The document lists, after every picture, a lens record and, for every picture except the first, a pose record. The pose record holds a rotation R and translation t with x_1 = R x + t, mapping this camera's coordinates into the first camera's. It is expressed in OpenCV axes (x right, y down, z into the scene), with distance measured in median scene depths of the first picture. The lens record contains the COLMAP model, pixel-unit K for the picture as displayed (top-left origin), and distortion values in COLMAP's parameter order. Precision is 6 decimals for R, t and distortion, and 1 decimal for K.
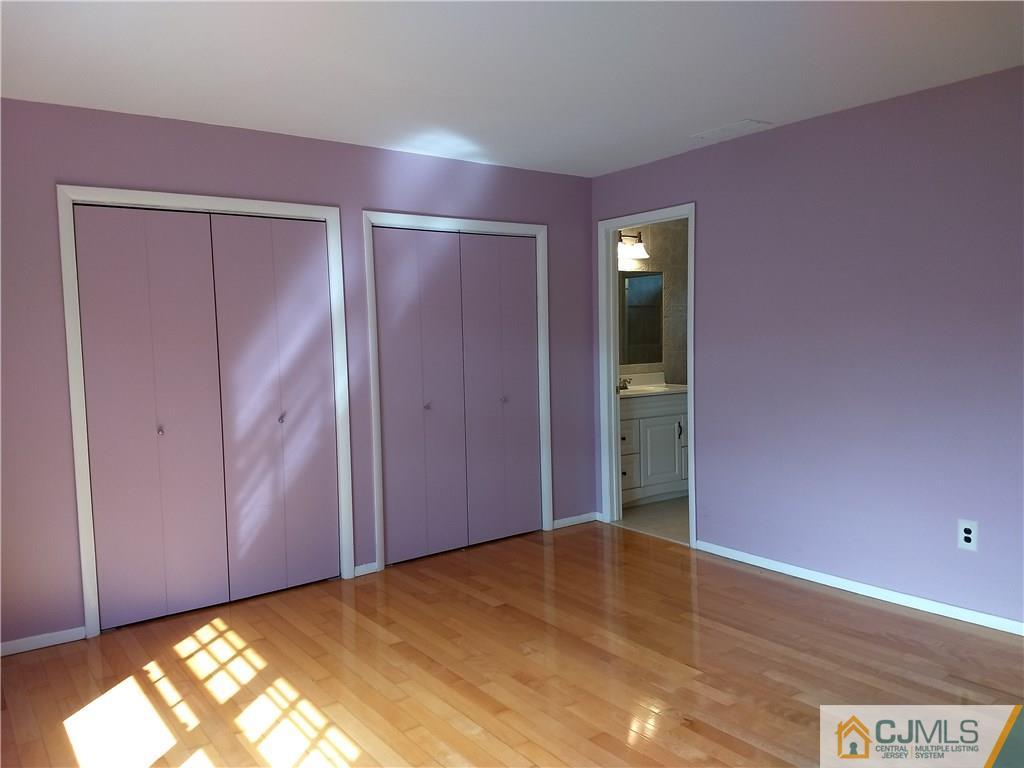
lens RADIAL K [[770.9, 0, 512.0], [0, 770.9, 384.0], [0, 0, 1]] dist [0.199260, -0.306929]
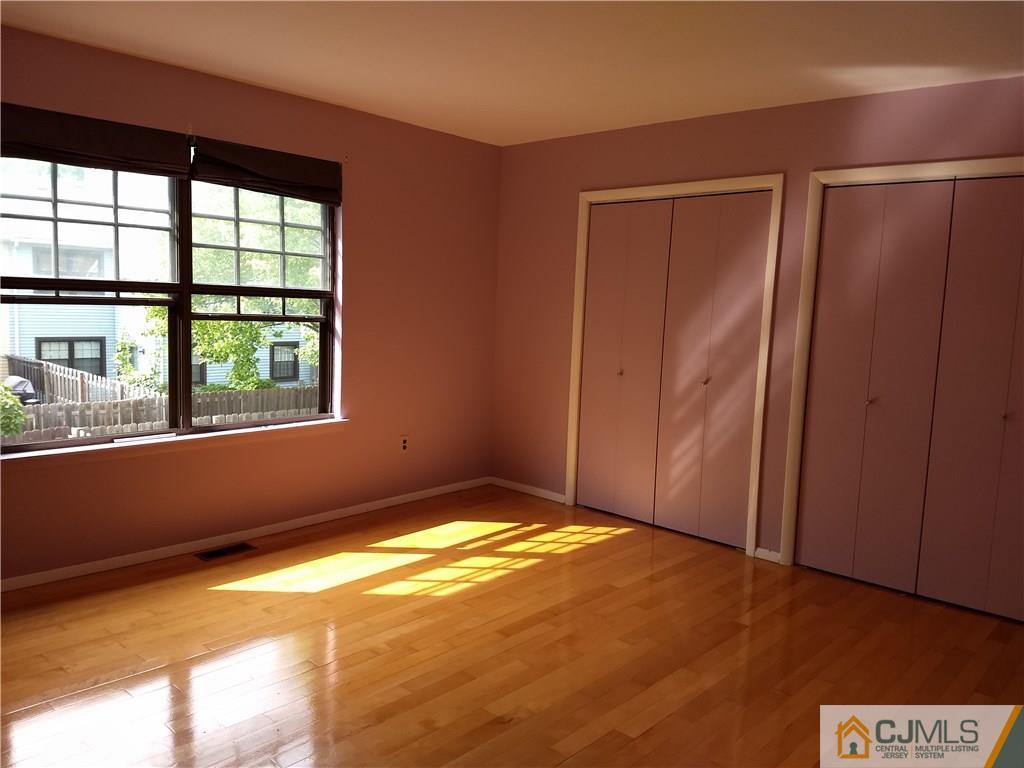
lens RADIAL K [[778.6, 0, 512.0], [0, 778.6, 384.0], [0, 0, 1]] dist [0.287886, -0.513094]
pose [[0.190604, 0.139818, -0.971659, 0.831666], [-0.112413, 0.986403, 0.119888, -0.062384], [0.975209, 0.086376, 0.203730, 0.591351]]
